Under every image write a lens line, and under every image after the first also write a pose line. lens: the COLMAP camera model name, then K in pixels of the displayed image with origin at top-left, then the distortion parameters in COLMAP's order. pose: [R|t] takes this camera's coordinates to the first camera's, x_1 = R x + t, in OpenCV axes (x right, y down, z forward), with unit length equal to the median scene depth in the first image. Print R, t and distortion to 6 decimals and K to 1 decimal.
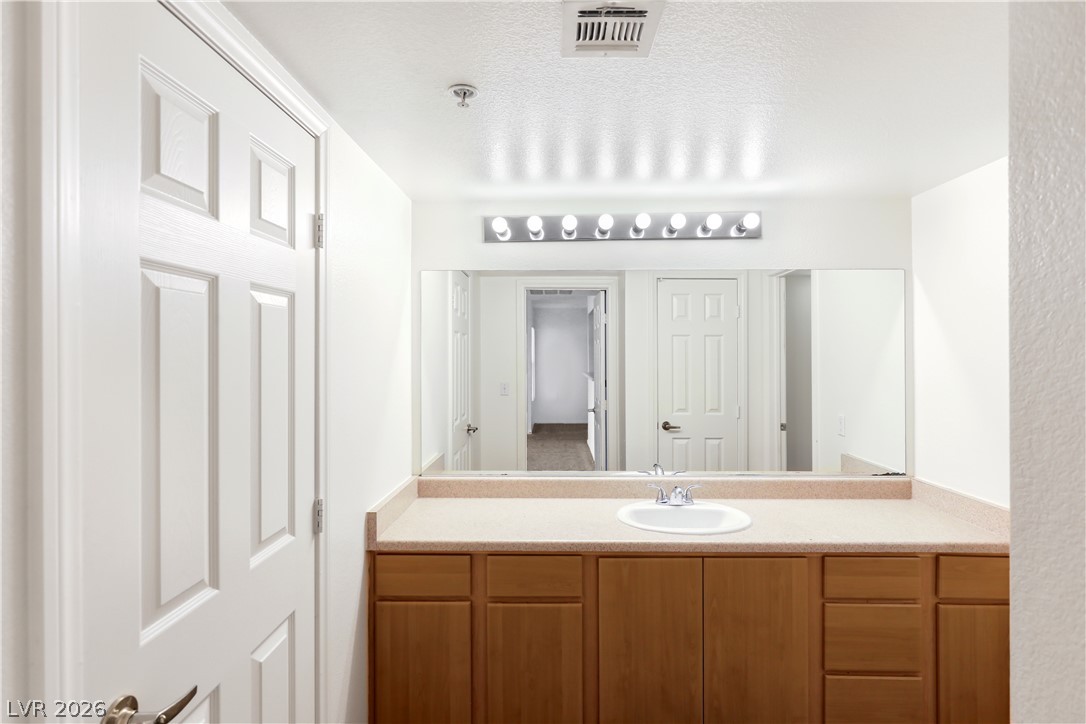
lens RADIAL K [[538.4, 0, 545.2], [0, 538.4, 350.8], [0, 0, 1]] dist [-0.000264, -0.000248]
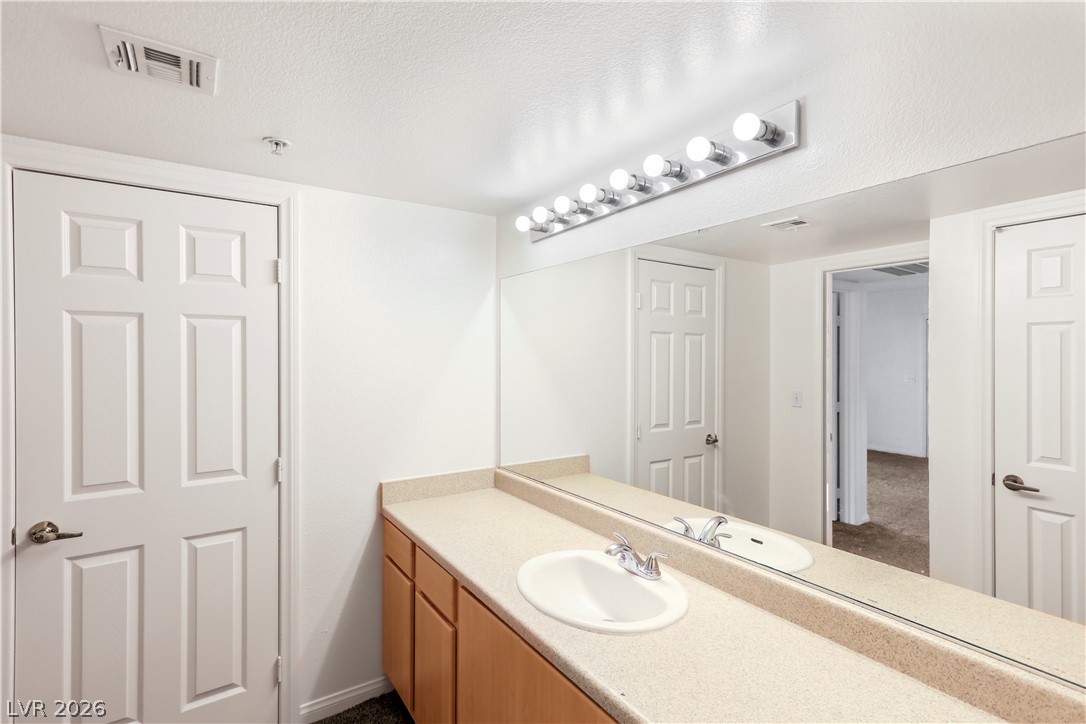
lens RADIAL K [[514.4, 0, 546.2], [0, 514.4, 354.4], [0, 0, 1]] dist [0.020649, 0.000099]
pose [[0.576694, 0.002355, -0.816957, 0.695046], [0.004020, 0.999976, 0.005721, -0.003778], [0.816950, -0.006583, 0.576670, 0.489551]]
